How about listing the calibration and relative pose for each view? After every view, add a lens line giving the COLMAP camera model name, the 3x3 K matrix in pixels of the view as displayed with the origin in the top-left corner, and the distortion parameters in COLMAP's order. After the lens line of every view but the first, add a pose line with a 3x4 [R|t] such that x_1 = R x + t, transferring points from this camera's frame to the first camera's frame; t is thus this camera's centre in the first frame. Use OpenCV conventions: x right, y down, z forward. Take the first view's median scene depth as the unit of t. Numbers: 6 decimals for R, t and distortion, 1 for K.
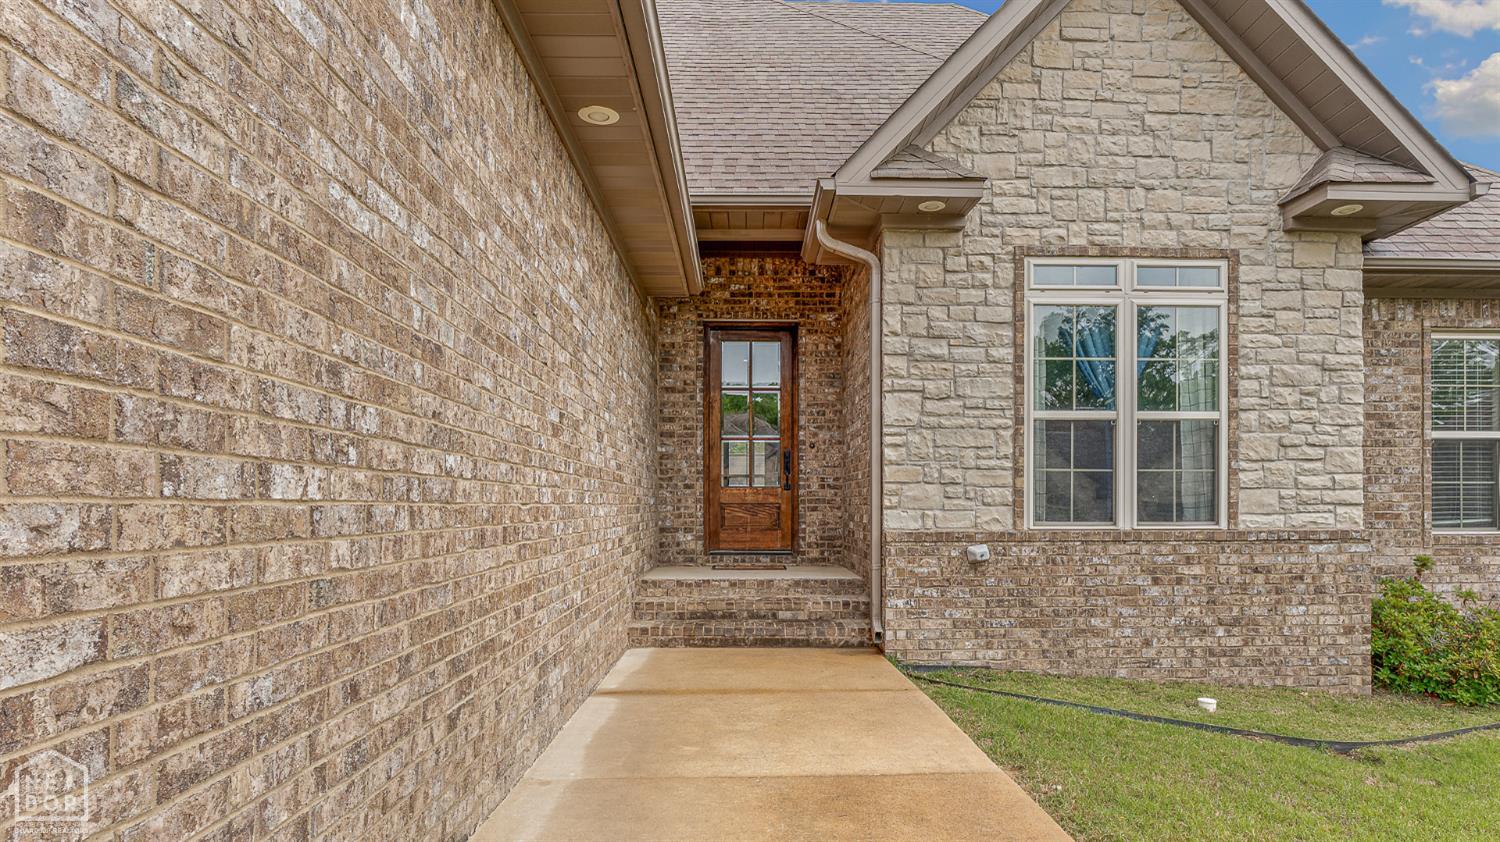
lens RADIAL K [[789.9, 0, 756.3], [0, 789.9, 412.9], [0, 0, 1]] dist [0.003401, 0.000051]
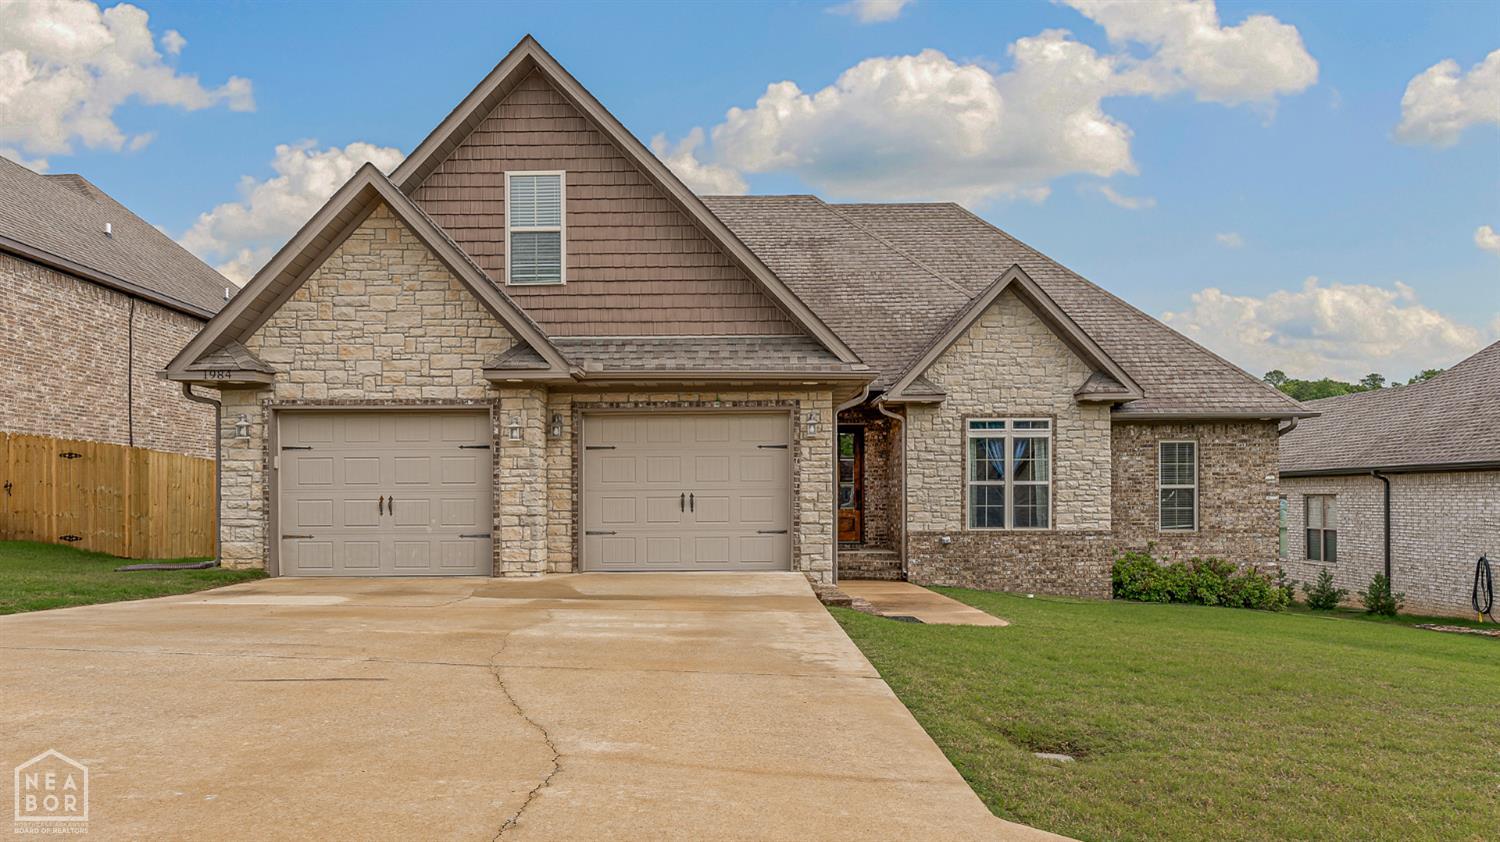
lens RADIAL K [[905.8, 0, 741.7], [0, 905.8, 426.7], [0, 0, 1]] dist [0.000193, -0.000940]
pose [[0.999564, -0.005705, -0.028985, -0.260555], [0.006606, 0.999496, 0.031065, -0.257649], [0.028793, -0.031243, 0.999097, -1.757930]]
